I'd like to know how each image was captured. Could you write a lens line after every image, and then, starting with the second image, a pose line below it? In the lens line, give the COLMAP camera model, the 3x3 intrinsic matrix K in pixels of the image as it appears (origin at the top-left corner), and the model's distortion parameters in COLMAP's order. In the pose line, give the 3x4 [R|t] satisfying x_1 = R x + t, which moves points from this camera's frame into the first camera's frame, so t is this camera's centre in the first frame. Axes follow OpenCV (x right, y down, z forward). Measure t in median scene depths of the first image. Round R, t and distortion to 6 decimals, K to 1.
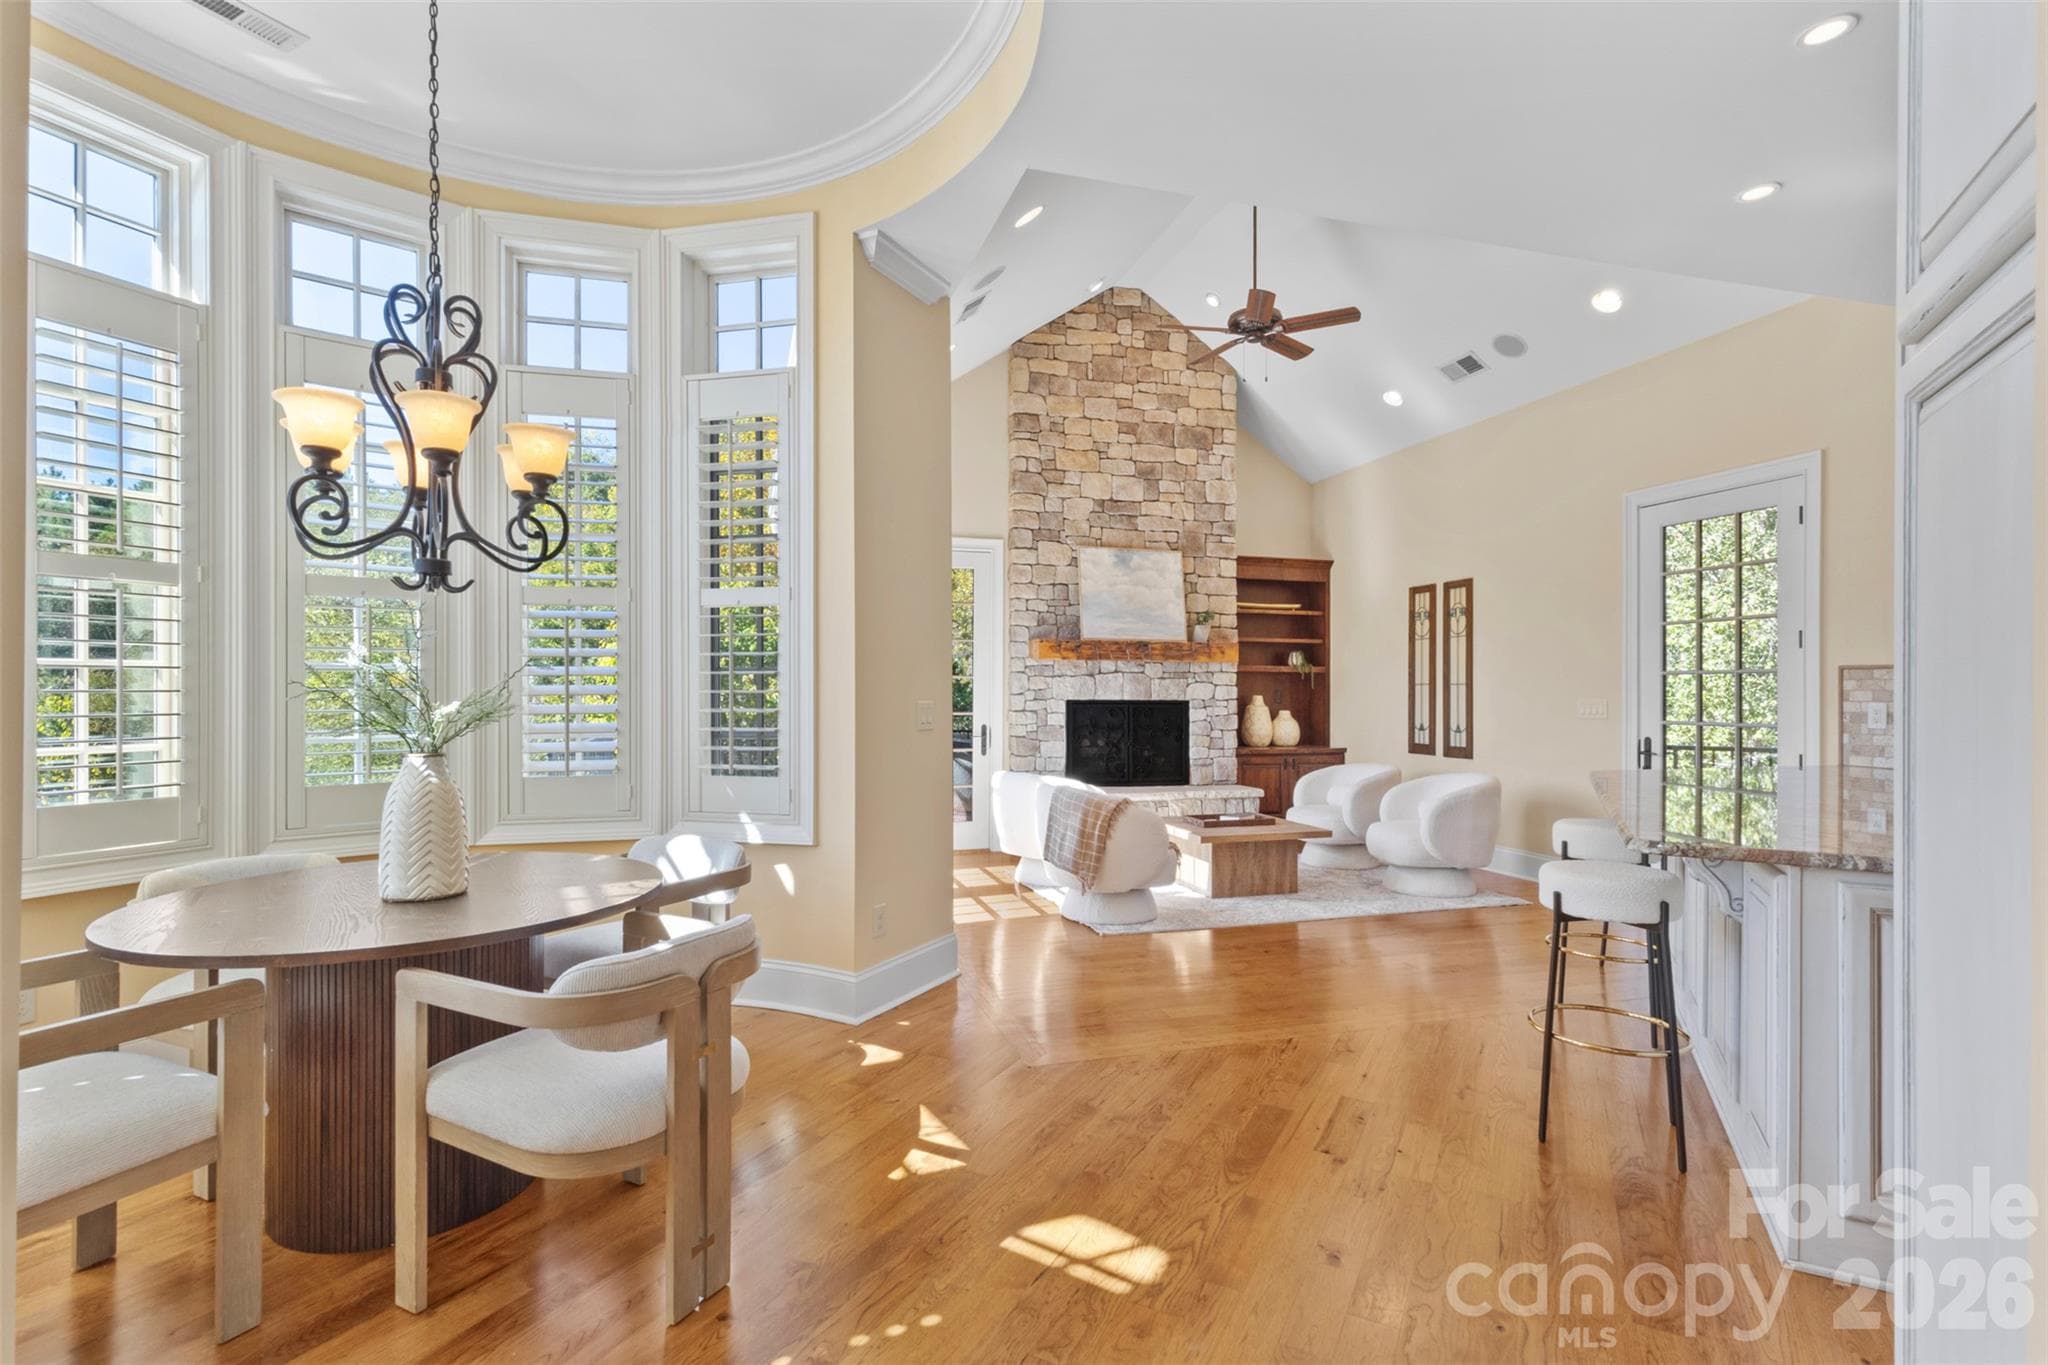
lens RADIAL K [[951.3, 0, 1028.4], [0, 951.3, 688.6], [0, 0, 1]] dist [0.006848, 0.000406]
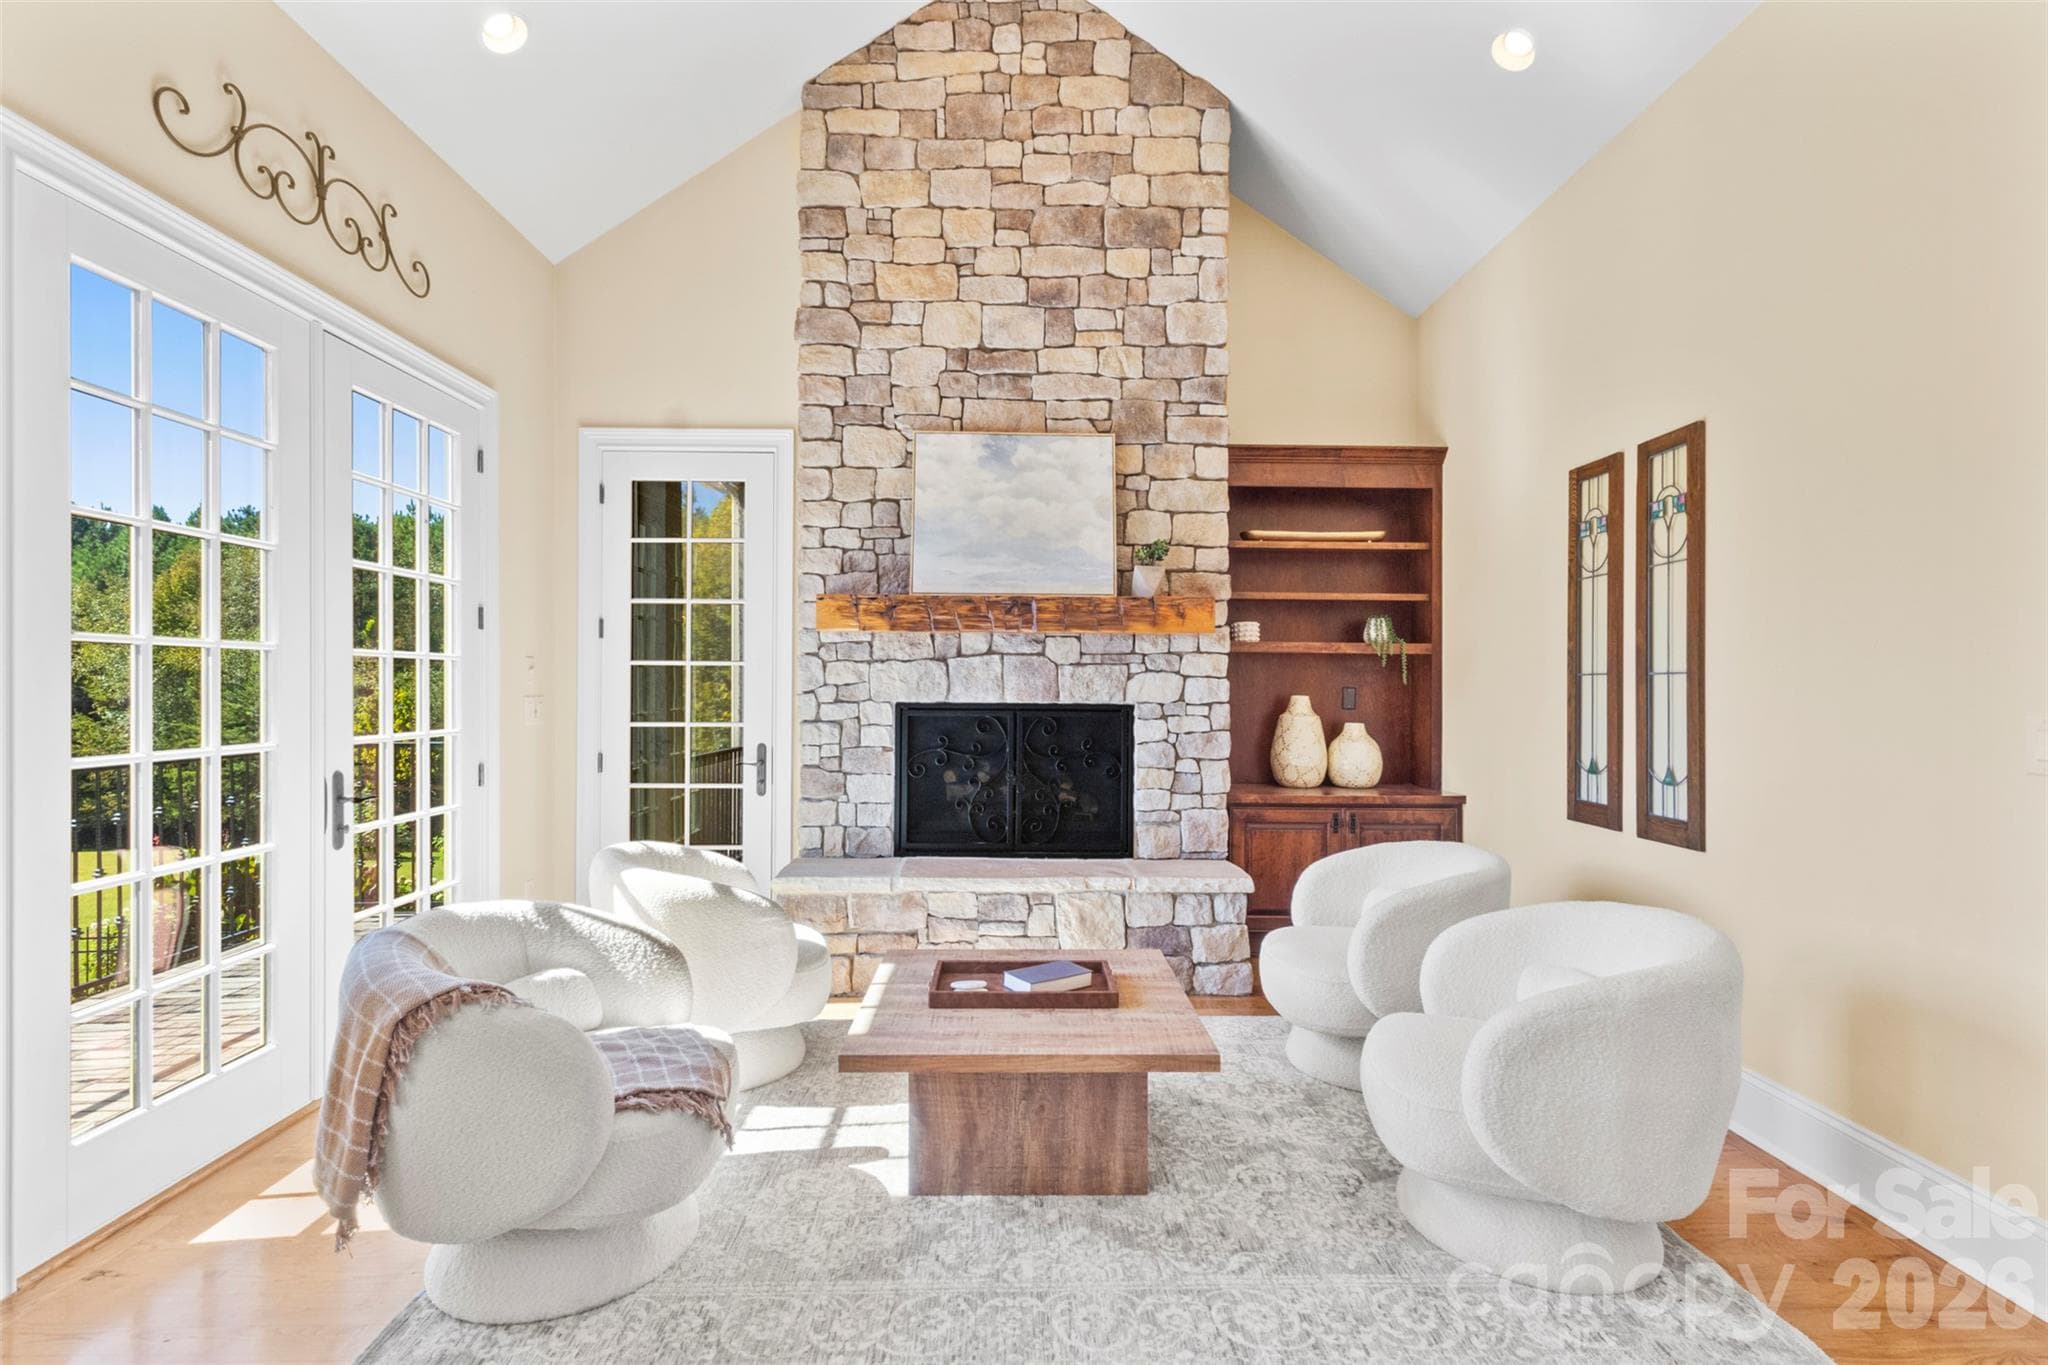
lens RADIAL K [[951.3, 0, 1019.8], [0, 951.3, 681.5], [0, 0, 1]] dist [0.006848, 0.000406]
pose [[0.962175, 0.000291, -0.272433, 0.264186], [-0.001369, 0.999992, -0.003766, 0.001110], [0.272430, 0.003996, 0.962167, 0.466125]]
